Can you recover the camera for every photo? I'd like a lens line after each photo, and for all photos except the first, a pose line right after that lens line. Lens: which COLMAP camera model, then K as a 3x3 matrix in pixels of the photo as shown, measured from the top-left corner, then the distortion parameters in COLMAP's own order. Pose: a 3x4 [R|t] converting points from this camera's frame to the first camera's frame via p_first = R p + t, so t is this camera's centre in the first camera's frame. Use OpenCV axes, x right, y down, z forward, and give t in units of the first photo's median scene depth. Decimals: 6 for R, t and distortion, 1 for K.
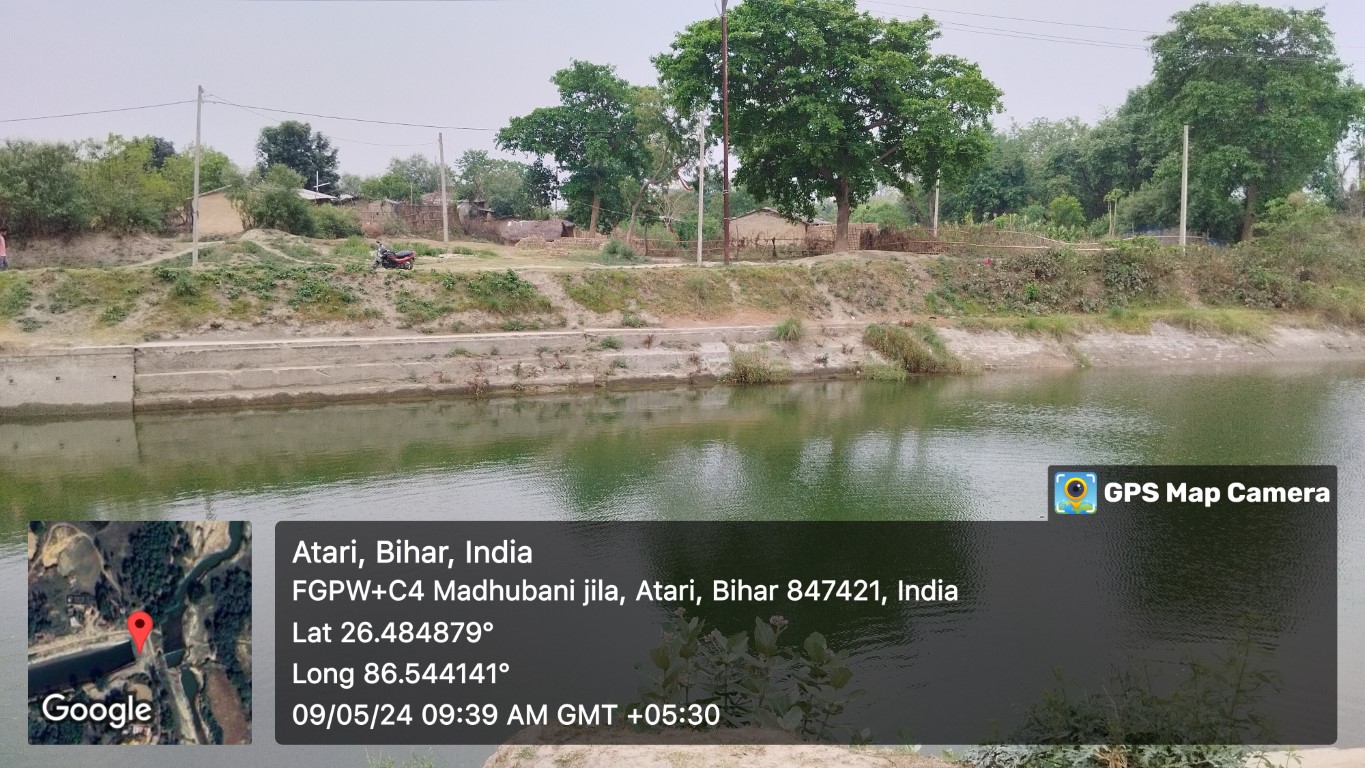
lens RADIAL K [[1129.3, 0, 685.5], [0, 1129.3, 381.2], [0, 0, 1]] dist [0.062452, -0.149387]
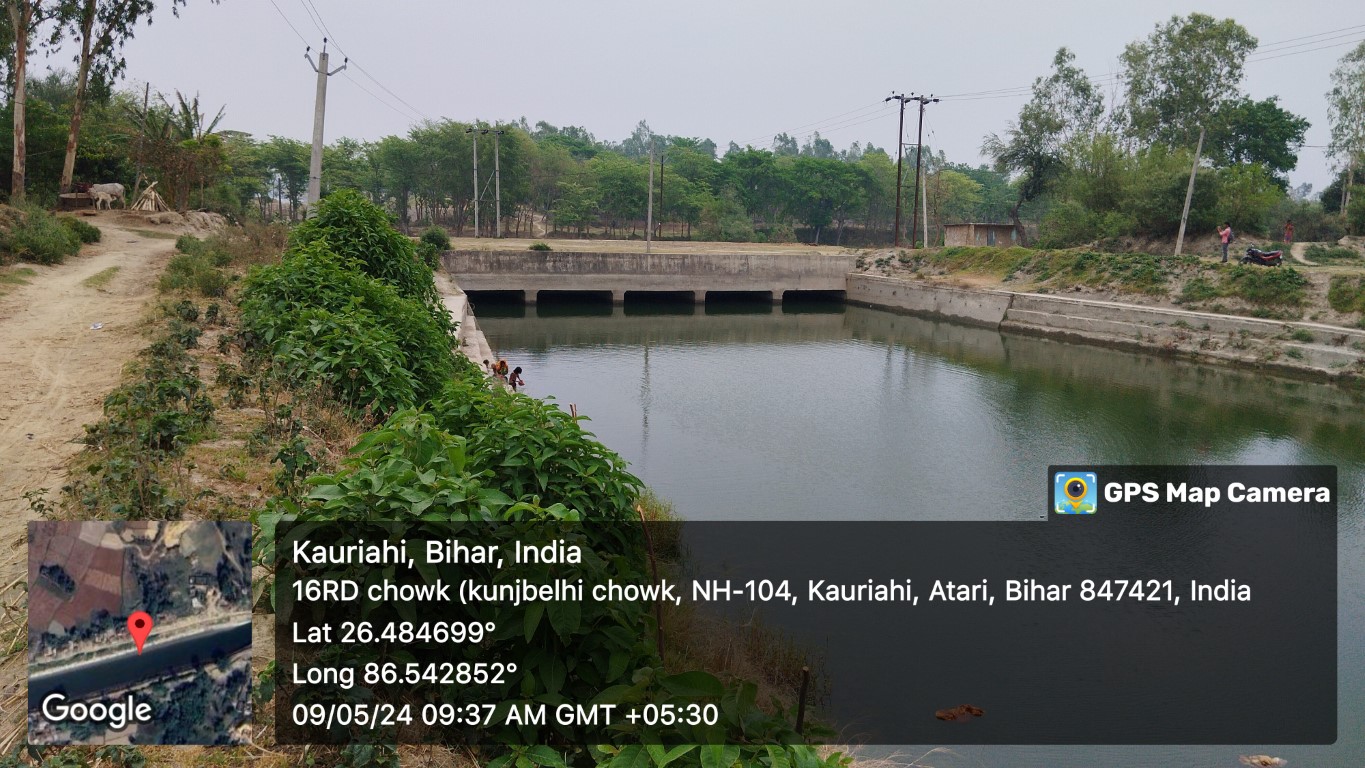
lens RADIAL K [[1133.7, 0, 682.5], [0, 1133.7, 384.0], [0, 0, 1]] dist [0.064601, -0.159552]
pose [[0.058586, 0.147160, -0.987376, 1.112705], [-0.160534, 0.977591, 0.136176, -0.045639], [0.985290, 0.150529, 0.080897, 0.336382]]
